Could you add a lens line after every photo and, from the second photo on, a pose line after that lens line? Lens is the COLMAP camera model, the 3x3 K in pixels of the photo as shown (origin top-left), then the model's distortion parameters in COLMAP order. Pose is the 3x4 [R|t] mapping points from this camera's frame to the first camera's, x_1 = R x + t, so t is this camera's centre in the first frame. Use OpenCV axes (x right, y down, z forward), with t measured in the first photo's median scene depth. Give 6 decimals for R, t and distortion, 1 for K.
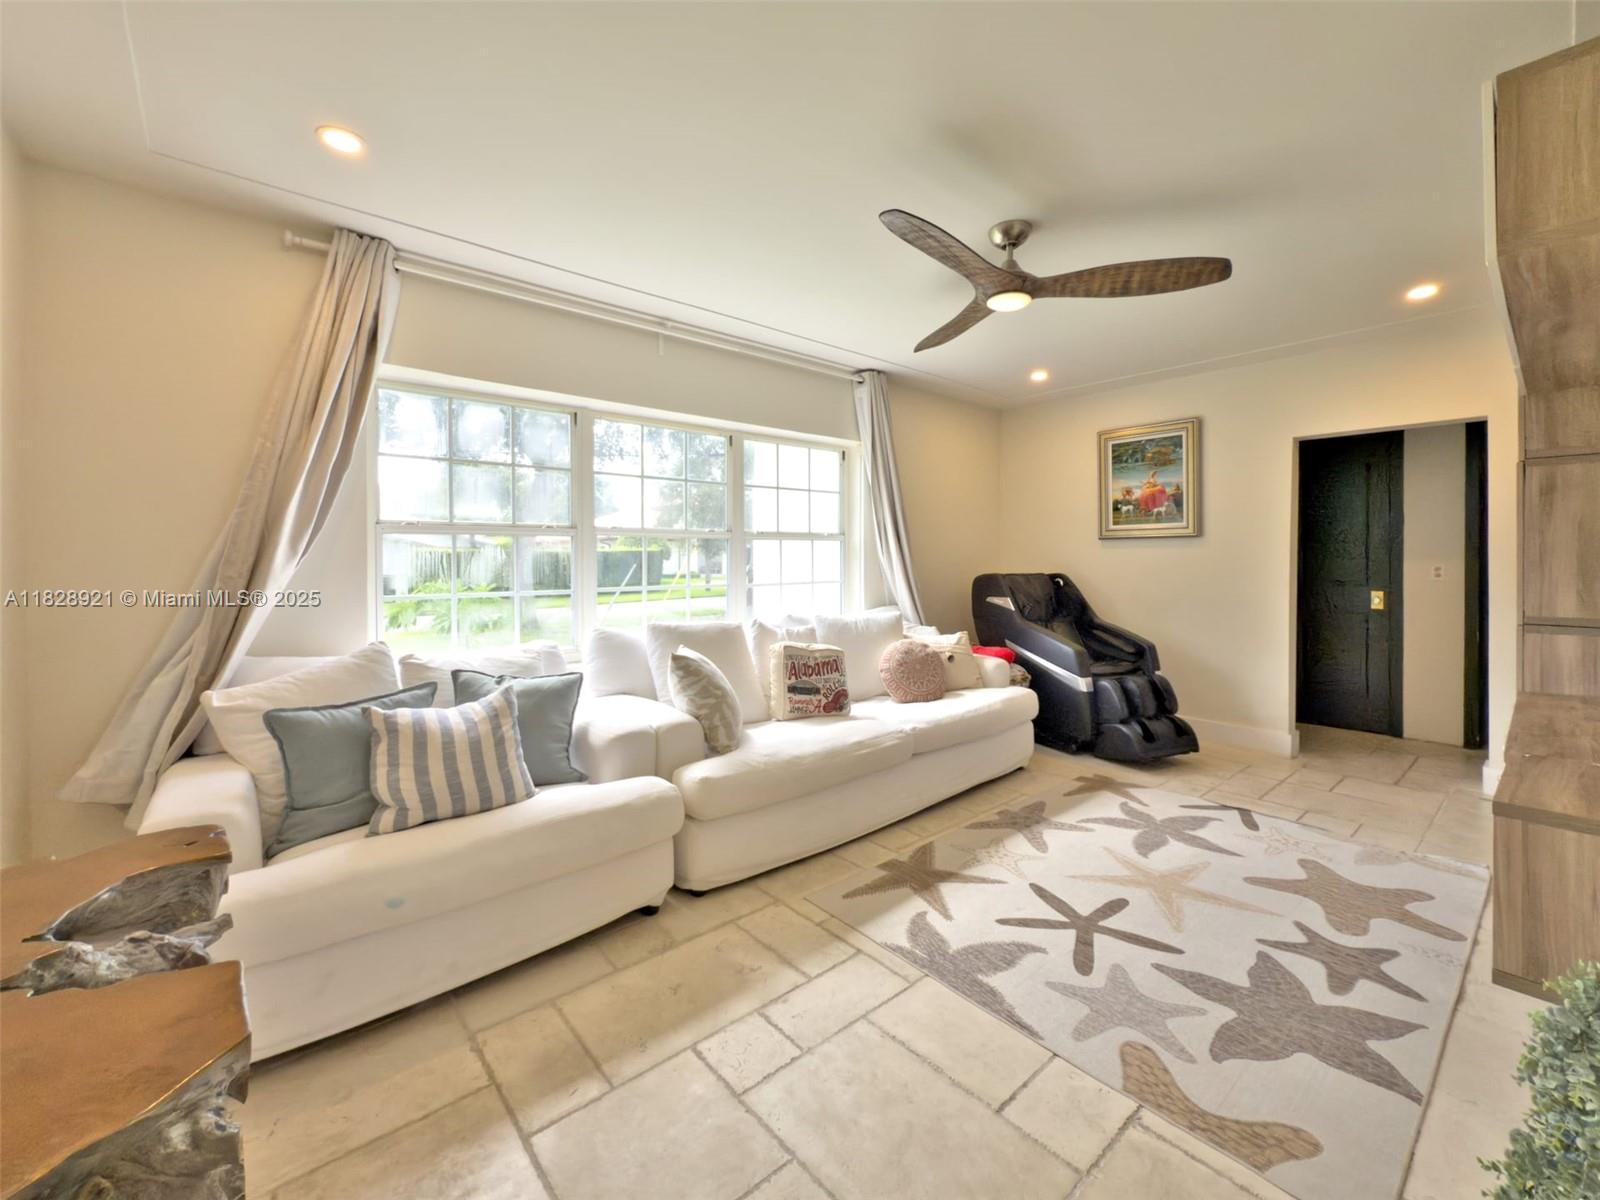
lens RADIAL K [[671.1, 0, 792.3], [0, 671.1, 534.2], [0, 0, 1]] dist [0.000837, 0.000145]
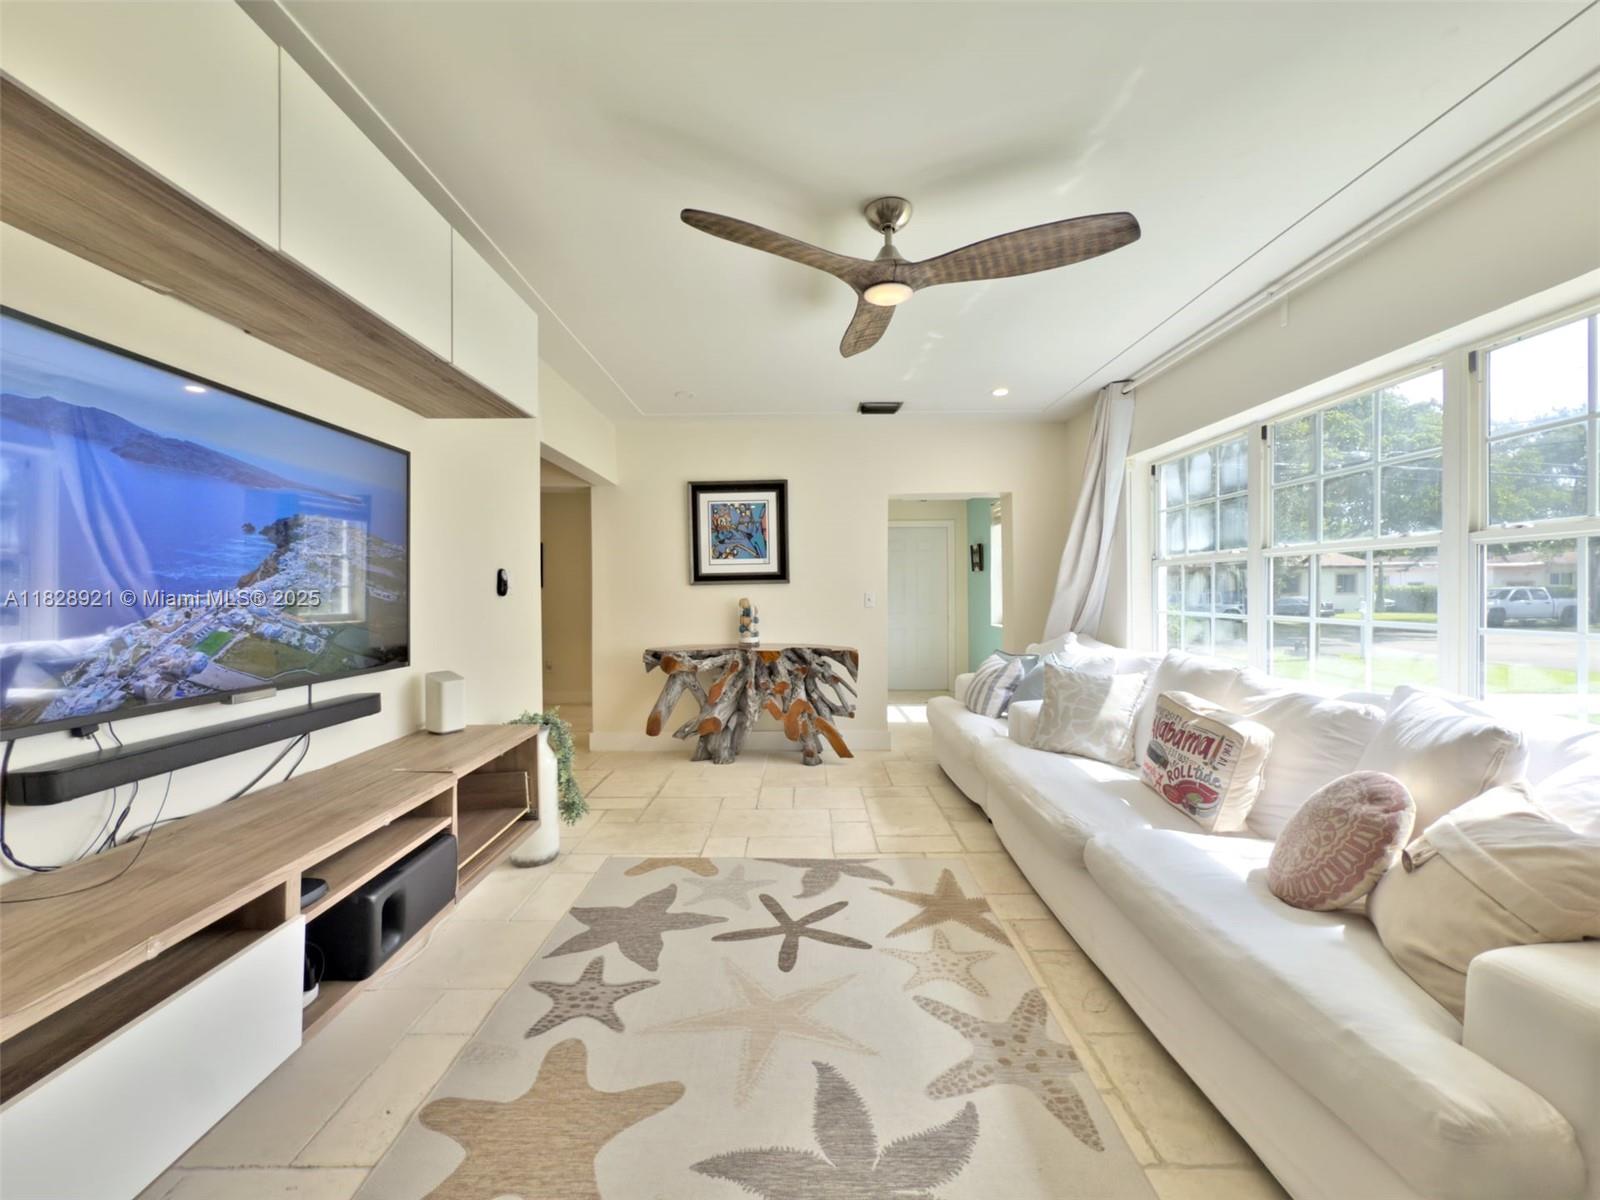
lens RADIAL K [[646.3, 0, 800.0], [0, 646.3, 600.0], [0, 0, 1]] dist [0.000165, -0.000015]
pose [[-0.653624, 0.016971, -0.756630, 1.211801], [0.037572, 0.999243, -0.010045, 0.072721], [0.755887, -0.034994, -0.653767, 1.721572]]
